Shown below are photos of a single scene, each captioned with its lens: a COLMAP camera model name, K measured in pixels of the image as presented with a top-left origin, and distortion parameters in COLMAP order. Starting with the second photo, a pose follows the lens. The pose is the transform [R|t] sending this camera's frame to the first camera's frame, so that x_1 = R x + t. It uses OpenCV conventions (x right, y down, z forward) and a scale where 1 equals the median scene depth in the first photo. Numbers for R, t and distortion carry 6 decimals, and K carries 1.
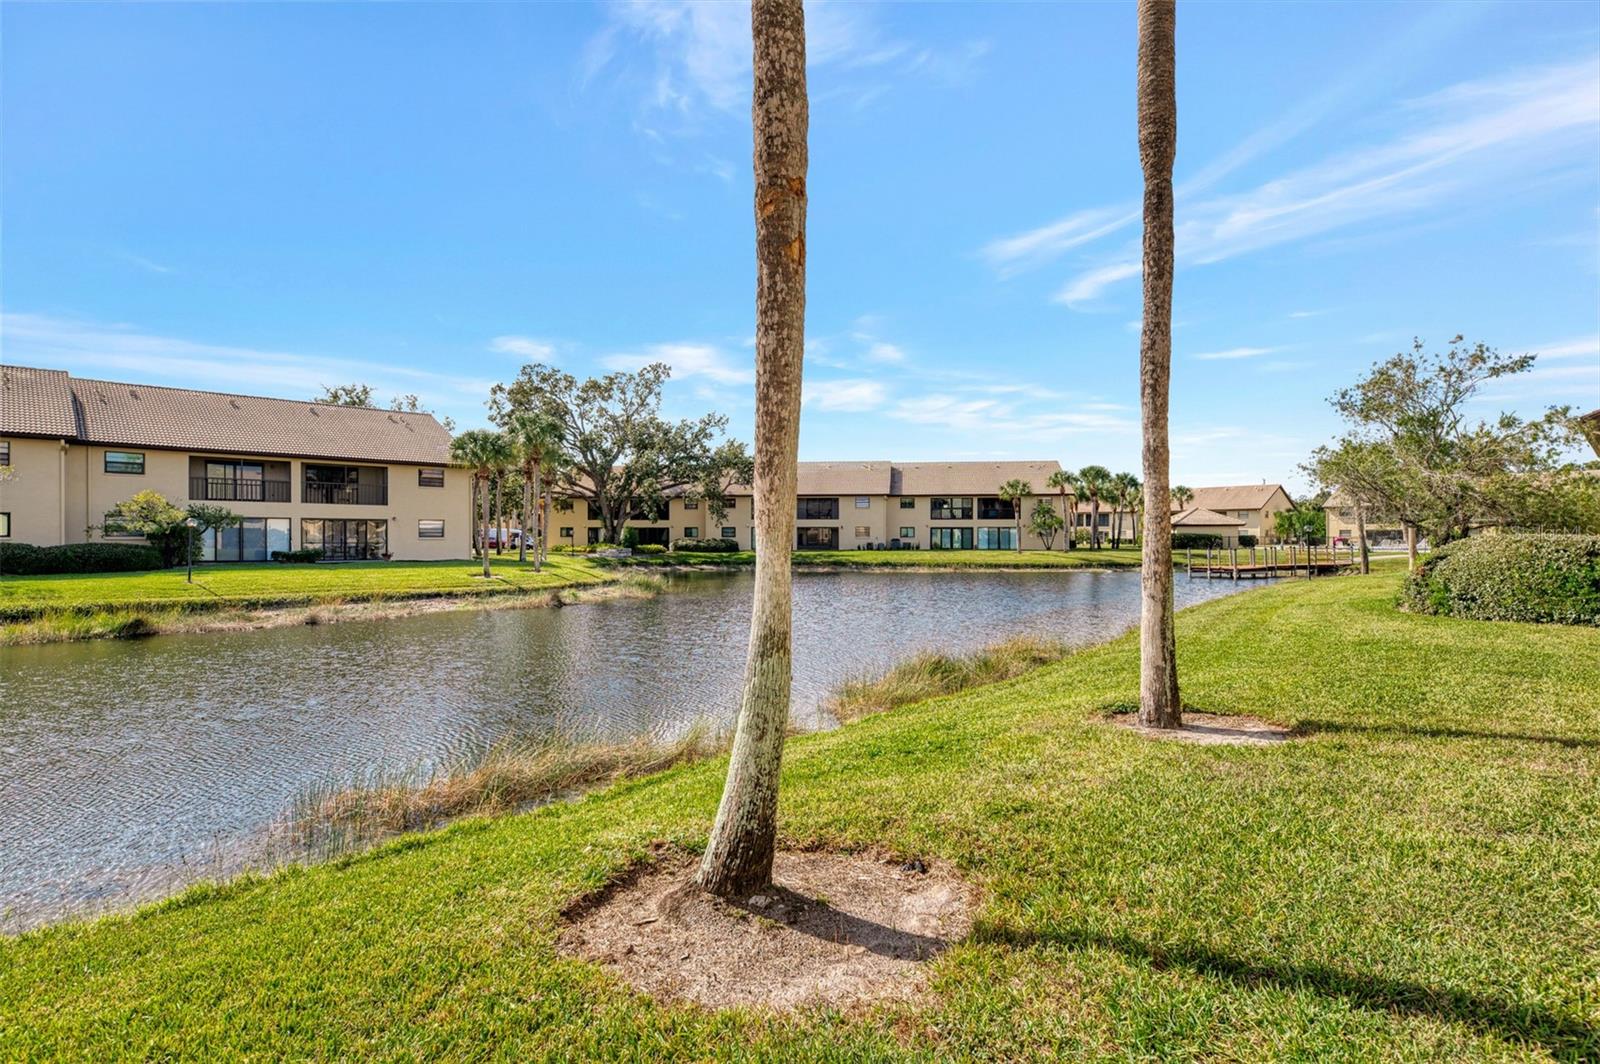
lens RADIAL K [[811.8, 0, 800.0], [0, 811.8, 532.0], [0, 0, 1]] dist [0.013024, 0.000115]
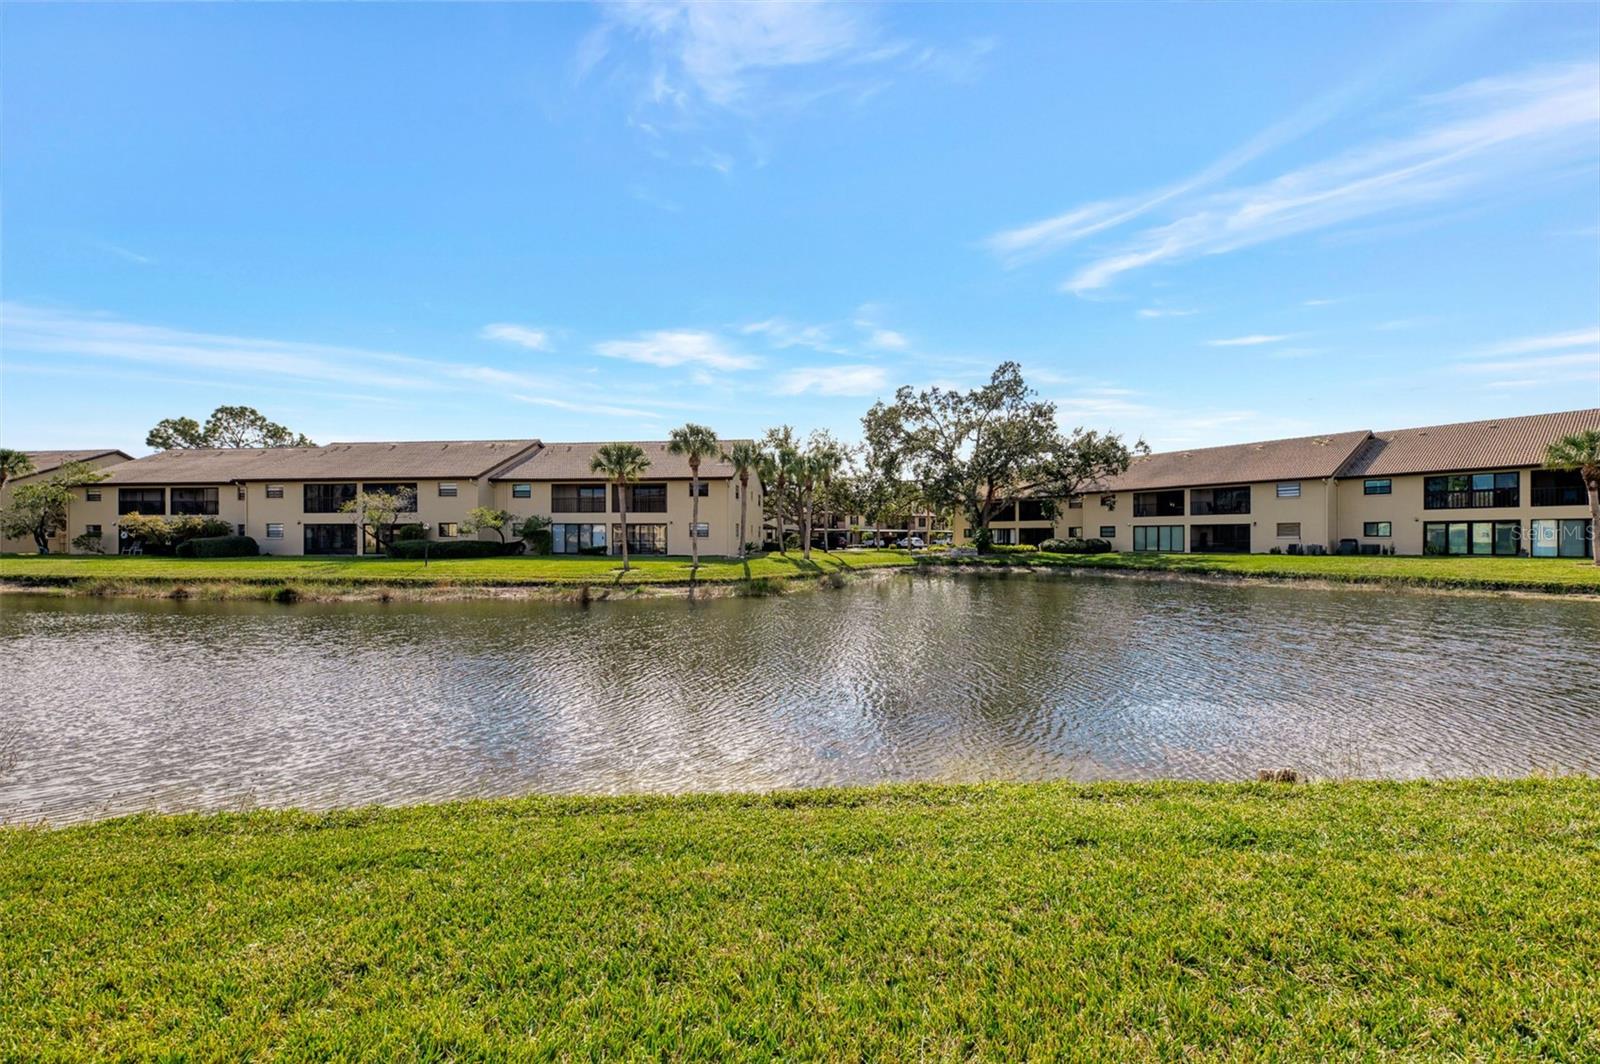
lens RADIAL K [[613.1, 0, 800.0], [0, 613.1, 532.0], [0, 0, 1]] dist [0.002127, 0.000125]
pose [[0.648712, -0.008872, -0.760982, 0.216755], [0.004865, 0.999960, -0.007511, 0.004051], [0.761018, 0.001171, 0.648729, 0.299489]]
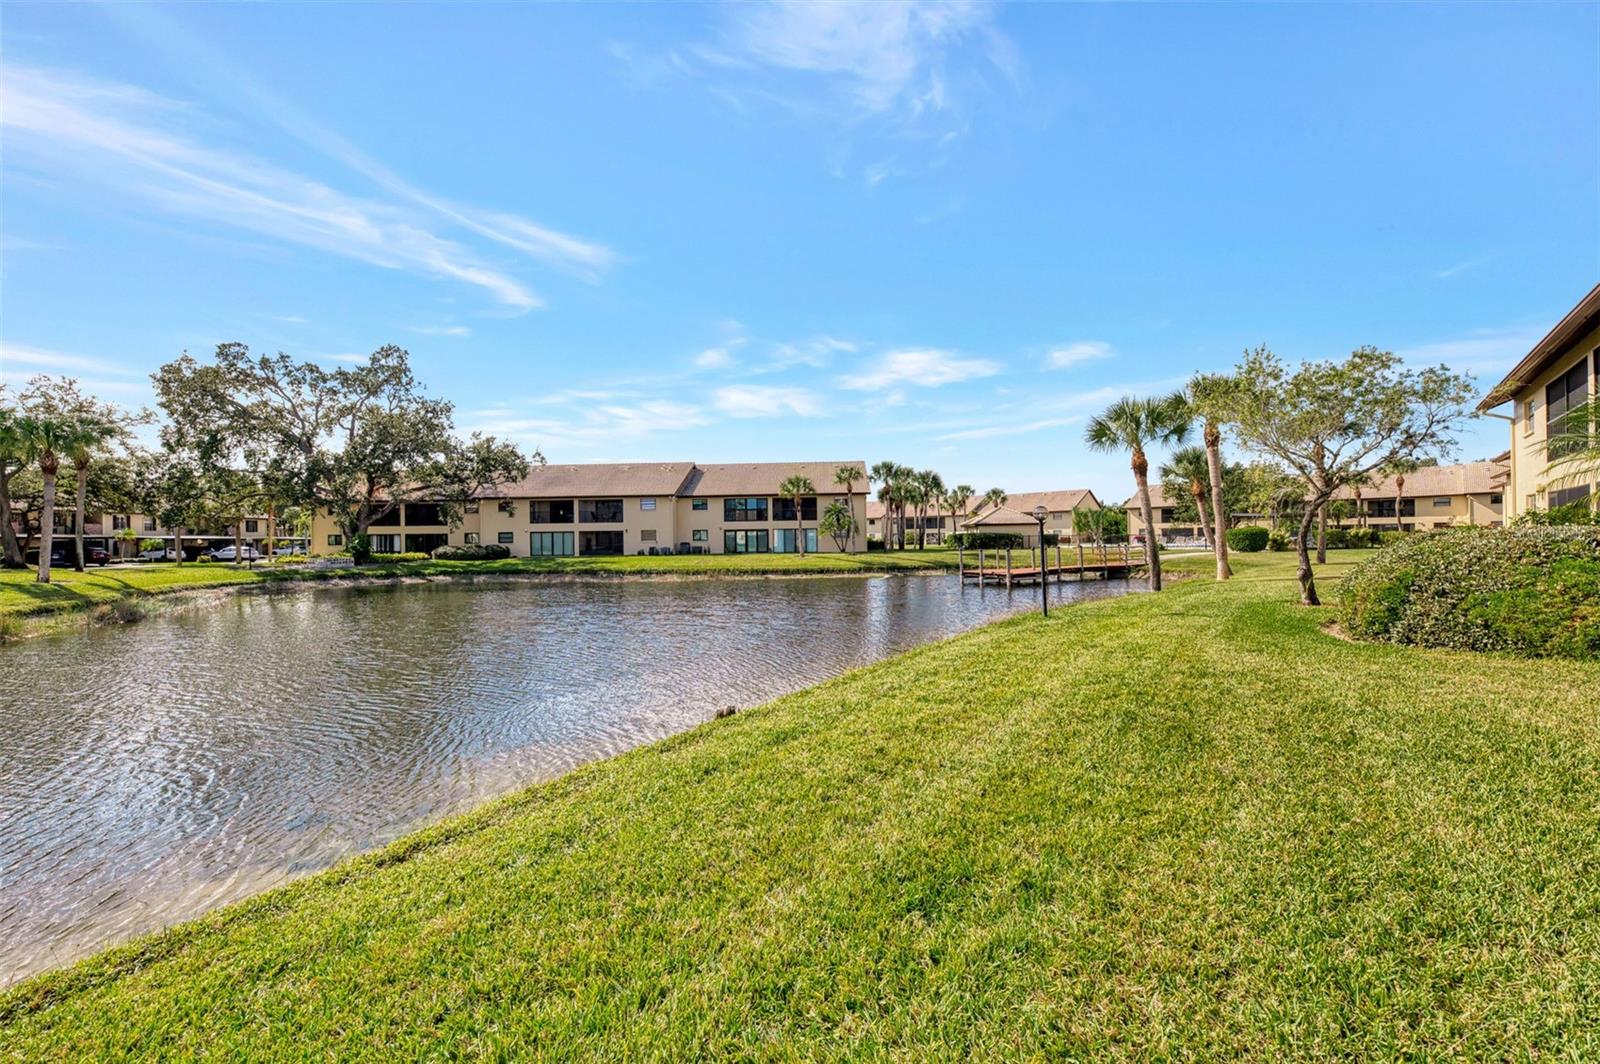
lens RADIAL K [[619.8, 0, 800.0], [0, 619.8, 532.0], [0, 0, 1]] dist [-0.000783, -0.000215]
pose [[0.997040, -0.012000, 0.075943, 0.198259], [0.012663, 0.999886, -0.008252, 0.003886], [-0.075835, 0.009189, 0.997078, 0.281867]]
